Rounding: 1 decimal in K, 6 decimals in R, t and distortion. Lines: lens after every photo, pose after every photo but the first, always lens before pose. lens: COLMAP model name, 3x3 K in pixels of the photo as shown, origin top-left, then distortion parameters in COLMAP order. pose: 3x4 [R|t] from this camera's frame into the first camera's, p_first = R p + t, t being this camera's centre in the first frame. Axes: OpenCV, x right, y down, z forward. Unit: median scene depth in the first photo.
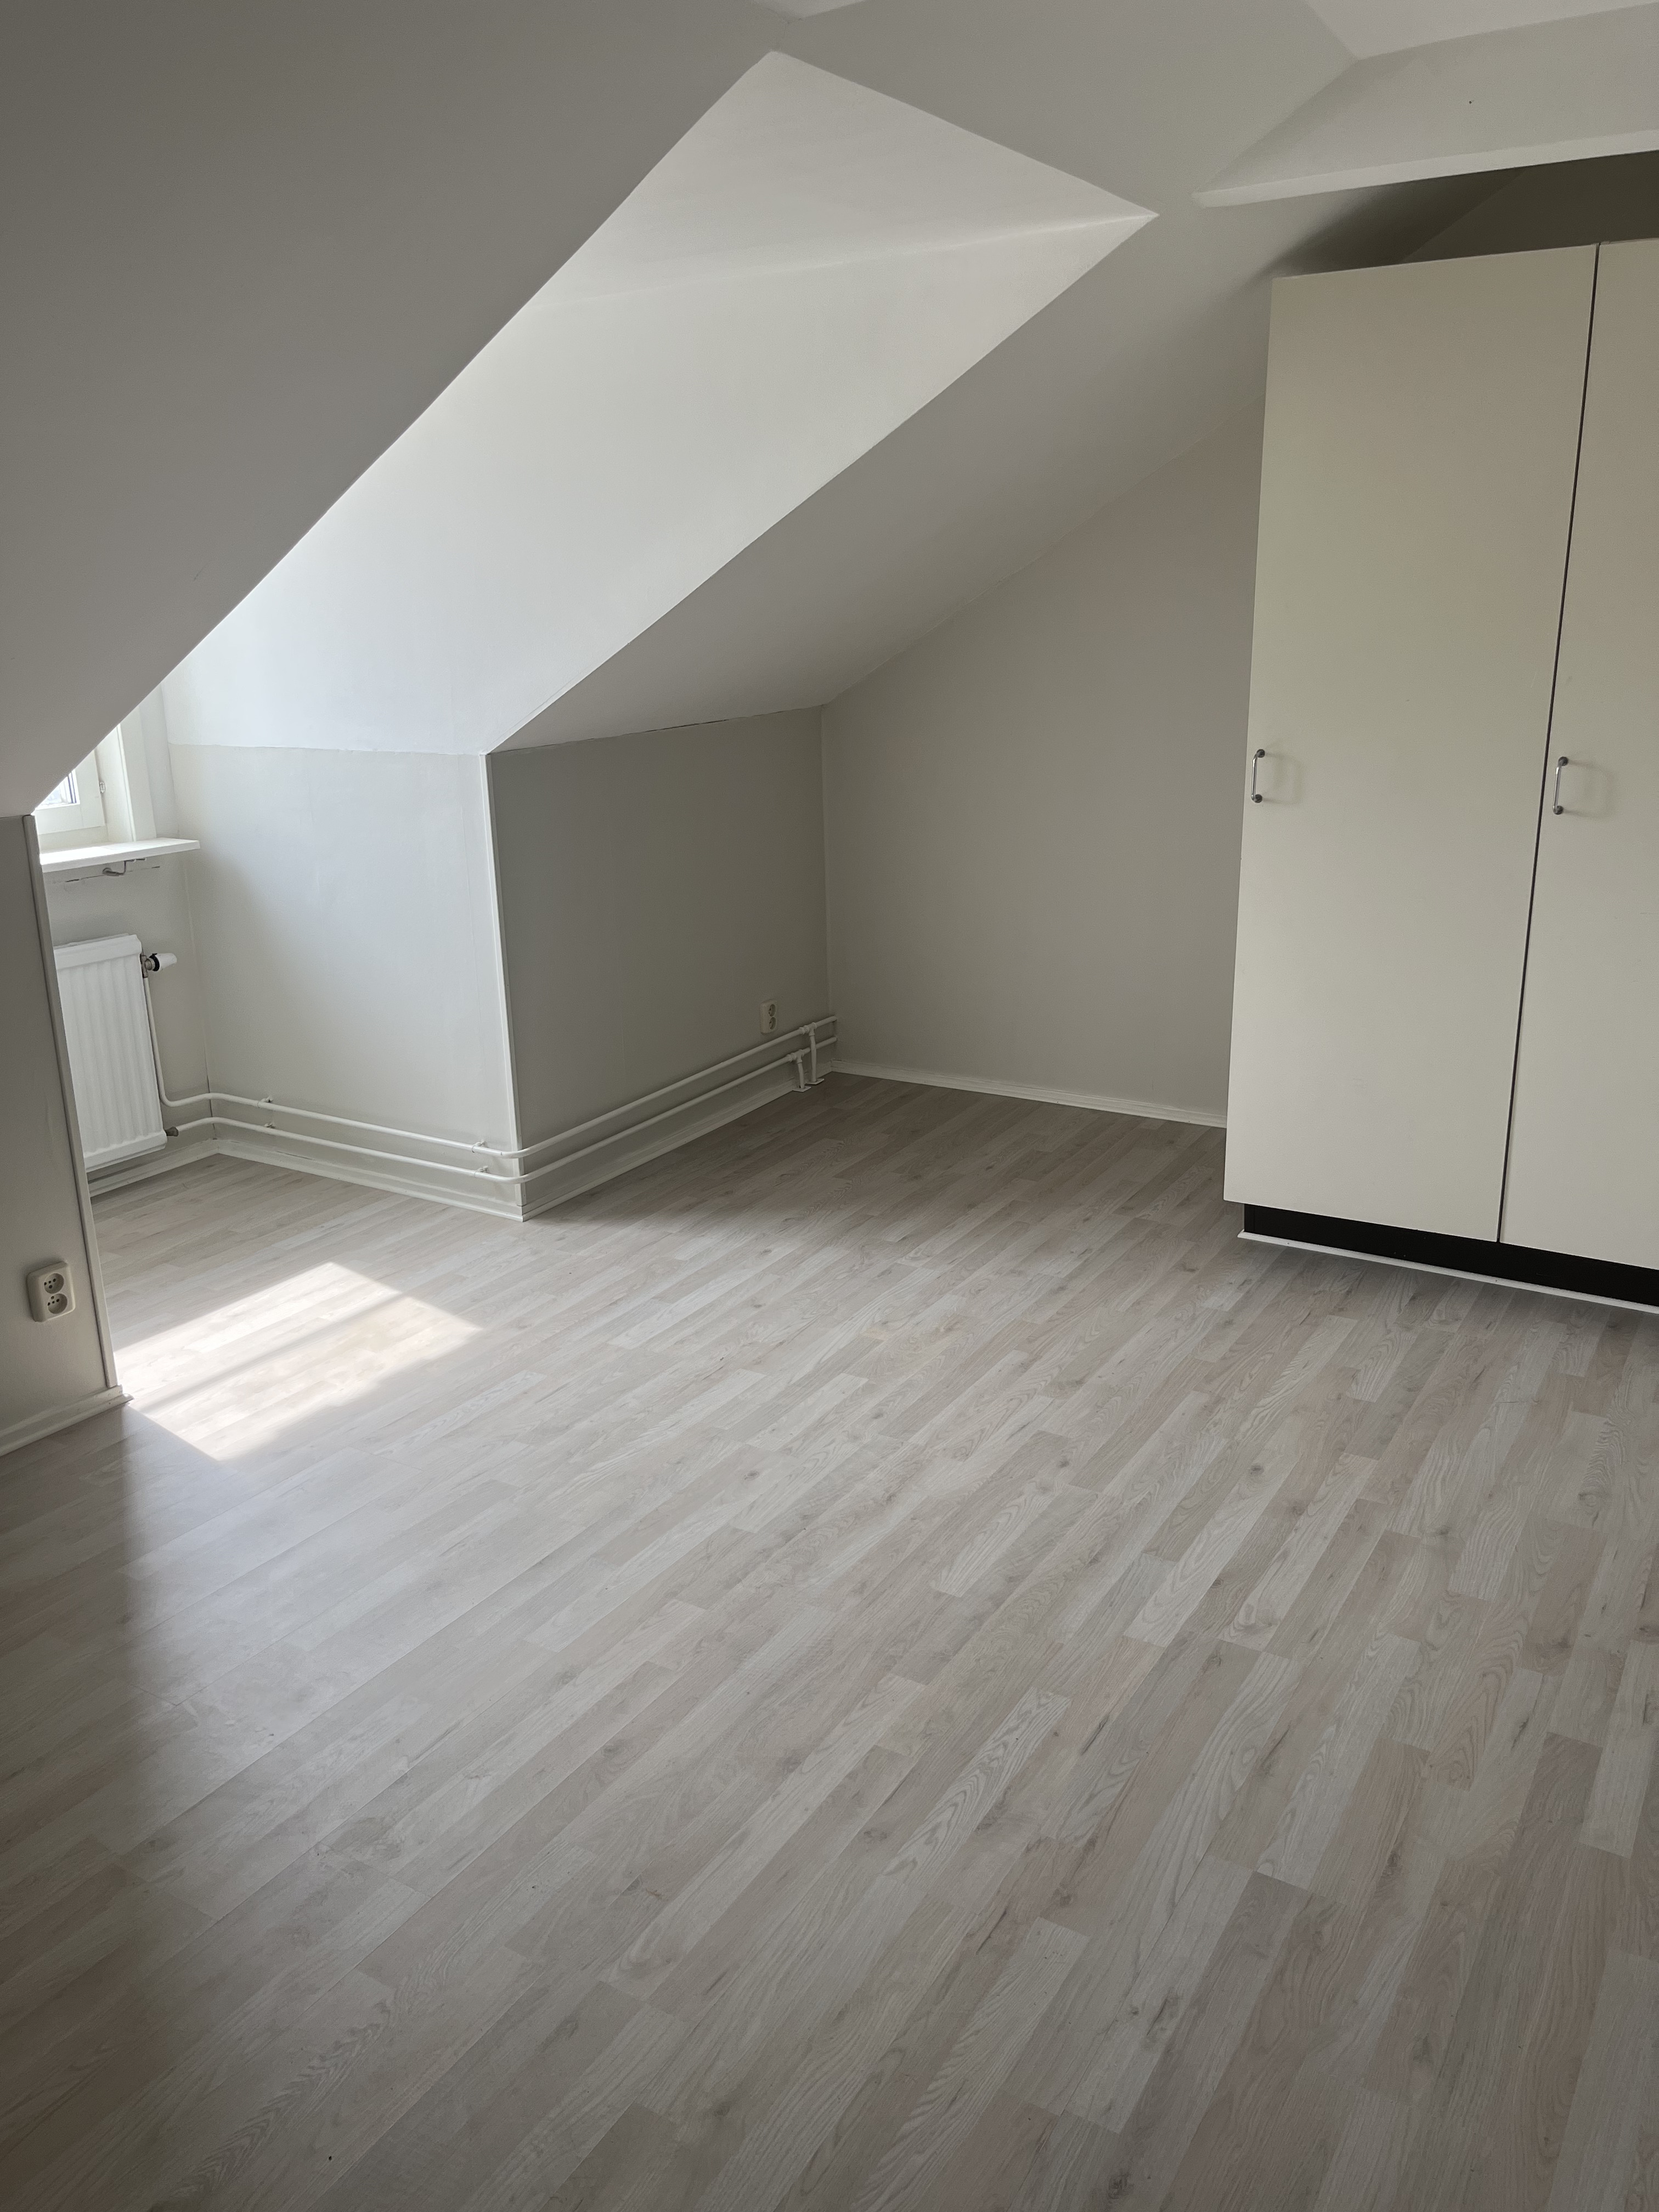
lens RADIAL K [[1700.6, 0, 847.2], [0, 1700.6, 1122.5], [0, 0, 1]] dist [0.093241, -0.136705]
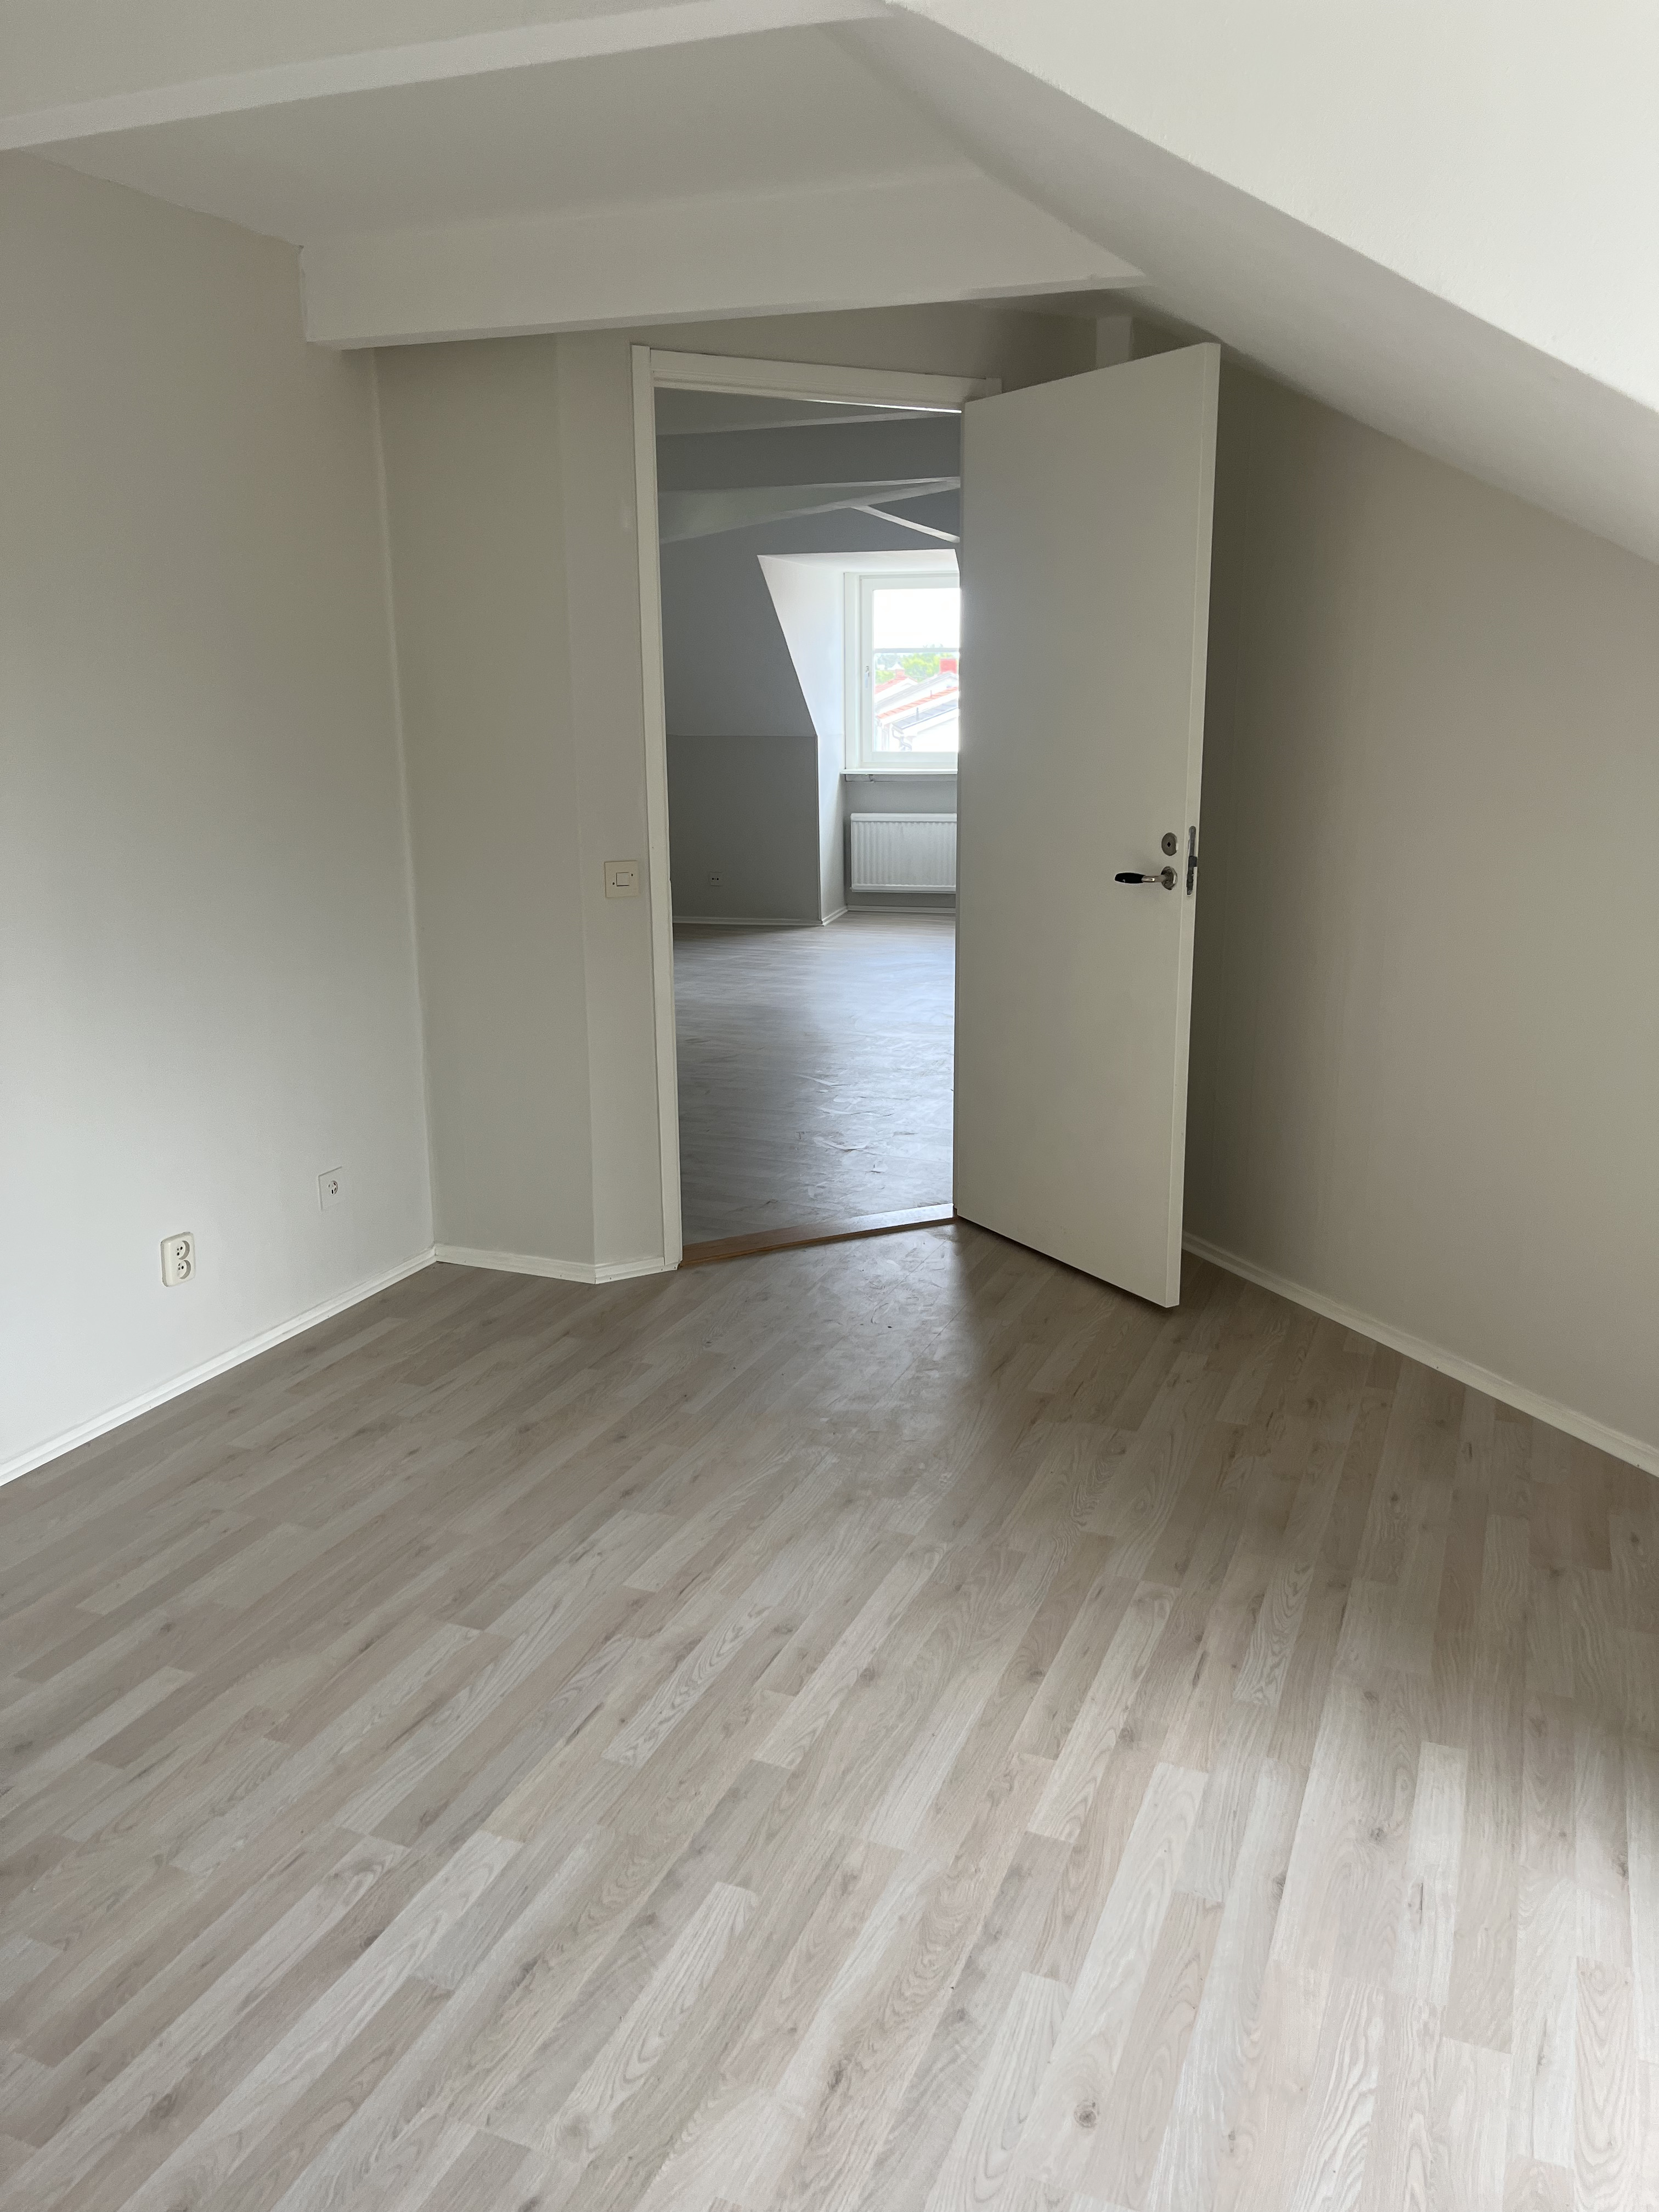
lens RADIAL K [[1700.6, 0, 847.2], [0, 1700.6, 1122.5], [0, 0, 1]] dist [0.093241, -0.136705]
pose [[-0.988867, 0.053863, -0.138708, 0.108286], [-0.025207, 0.858073, 0.512909, -0.469319], [0.146649, 0.510695, -0.847163, 1.653289]]
